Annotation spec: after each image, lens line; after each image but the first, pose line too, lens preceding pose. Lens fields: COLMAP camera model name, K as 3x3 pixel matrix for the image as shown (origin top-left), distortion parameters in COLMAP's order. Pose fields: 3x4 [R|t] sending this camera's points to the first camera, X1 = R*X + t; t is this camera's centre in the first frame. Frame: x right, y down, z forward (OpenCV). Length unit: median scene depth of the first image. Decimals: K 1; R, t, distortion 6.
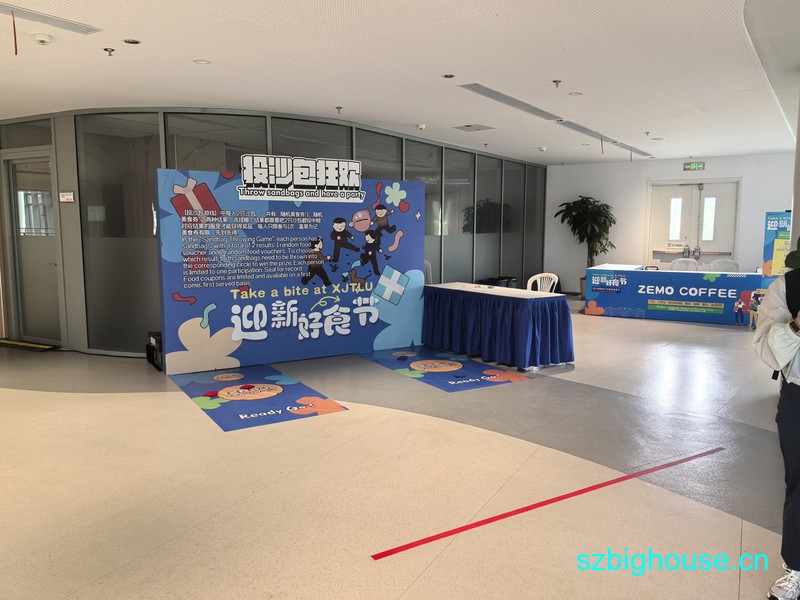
lens RADIAL K [[640.9, 0, 400.1], [0, 640.9, 308.0], [0, 0, 1]] dist [0.050878, -0.045342]
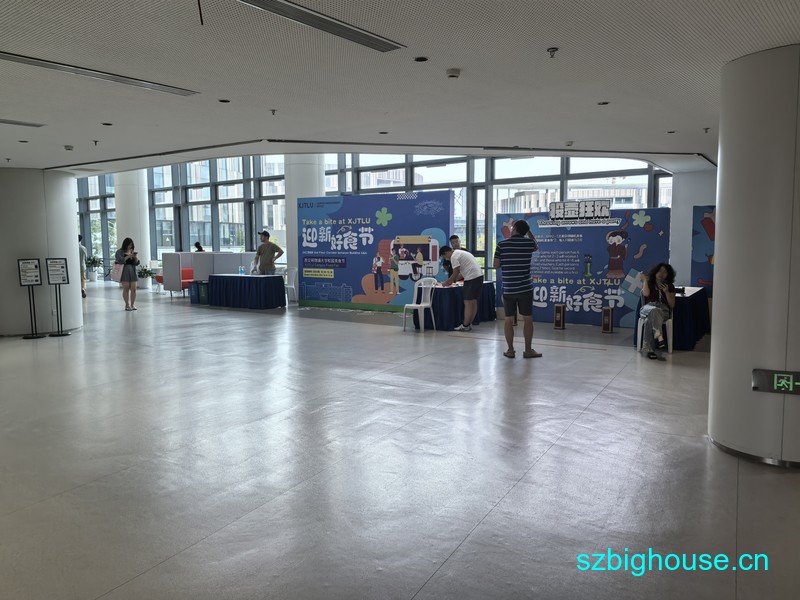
lens RADIAL K [[640.9, 0, 394.5], [0, 640.9, 301.1], [0, 0, 1]] dist [0.050878, -0.045342]
pose [[0.383533, 0.068654, -0.920972, 1.193592], [-0.117992, 0.992703, 0.024864, 0.035592], [0.915958, 0.099131, 0.388836, -0.046075]]
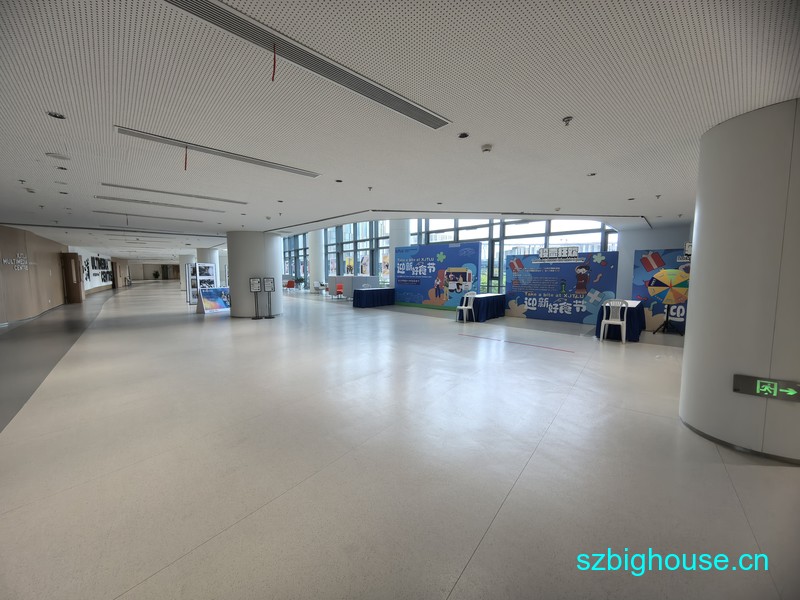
lens RADIAL K [[317.9, 0, 398.1], [0, 317.9, 300.8], [0, 0, 1]] dist [0.003100, 0.000240]
pose [[0.233769, 0.074551, -0.969430, 1.023652], [-0.136069, 0.989753, 0.043302, 0.027644], [0.962724, 0.121787, 0.241518, 0.036199]]
